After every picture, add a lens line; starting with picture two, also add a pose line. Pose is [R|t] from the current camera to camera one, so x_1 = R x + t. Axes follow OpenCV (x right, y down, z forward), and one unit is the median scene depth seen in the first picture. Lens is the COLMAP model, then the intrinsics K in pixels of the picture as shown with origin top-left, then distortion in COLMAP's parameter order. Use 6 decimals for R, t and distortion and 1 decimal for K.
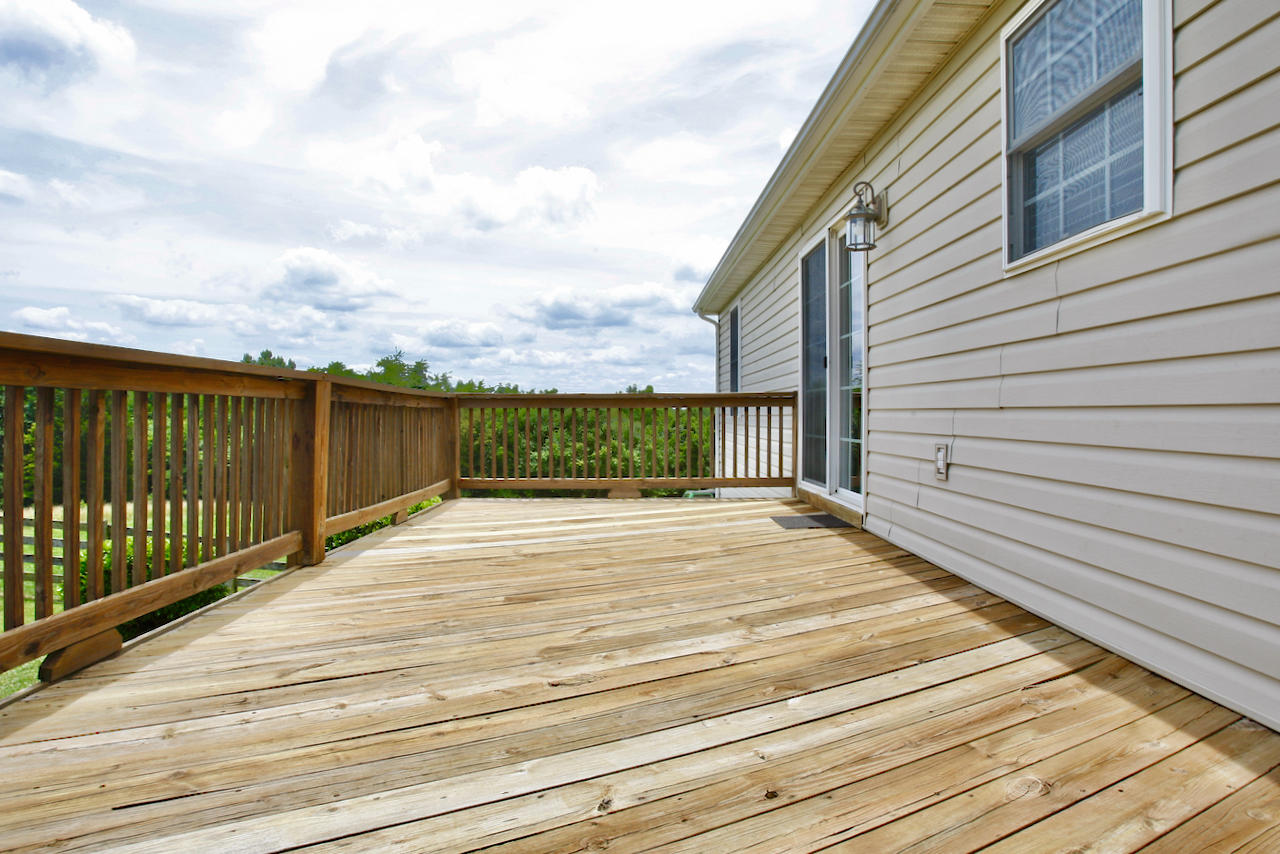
lens RADIAL K [[759.3, 0, 640.0], [0, 759.3, 427.0], [0, 0, 1]] dist [-0.080486, 0.031675]
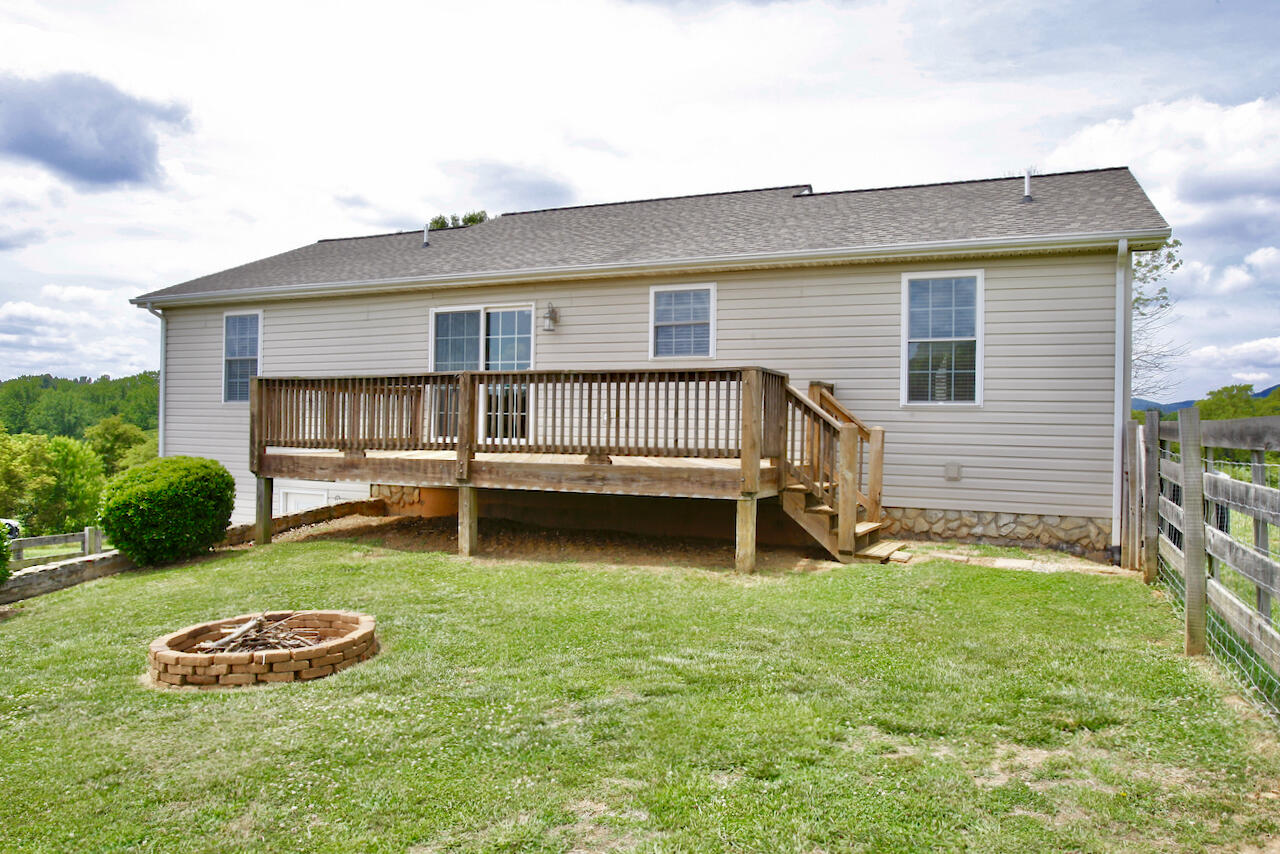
lens RADIAL K [[899.7, 0, 640.0], [0, 899.7, 427.0], [0, 0, 1]] dist [-0.065486, 0.004644]
pose [[0.420549, 0.006516, 0.907246, -1.794708], [0.000683, 0.999972, -0.007499, 0.073265], [-0.907270, 0.003773, 0.420533, -0.378564]]
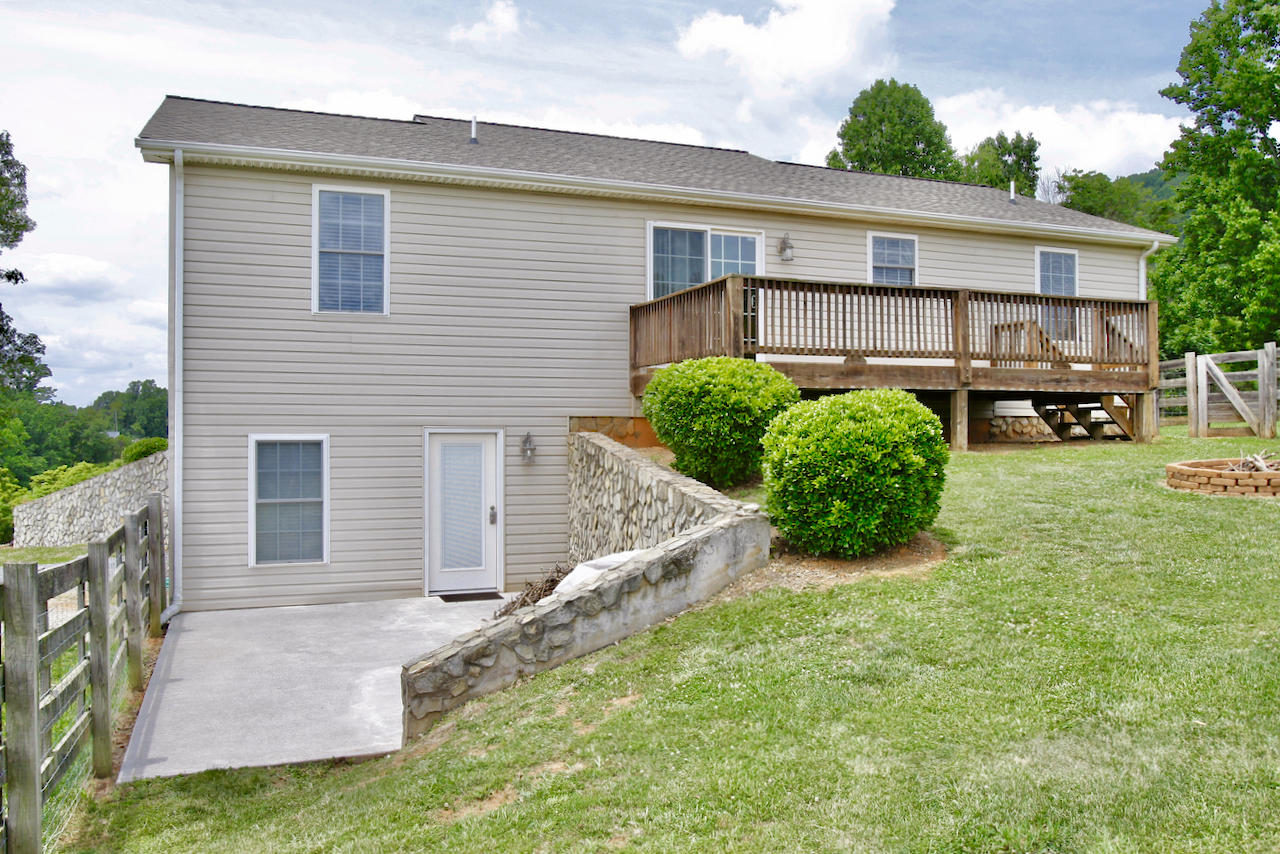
lens RADIAL K [[1003.1, 0, 640.0], [0, 1003.1, 427.0], [0, 0, 1]] dist [-0.068524, 0.045823]
pose [[-0.355775, 0.001069, 0.934571, -2.169018], [0.015475, 0.999869, 0.004747, 0.240813], [-0.934443, 0.016151, -0.355745, 2.187191]]
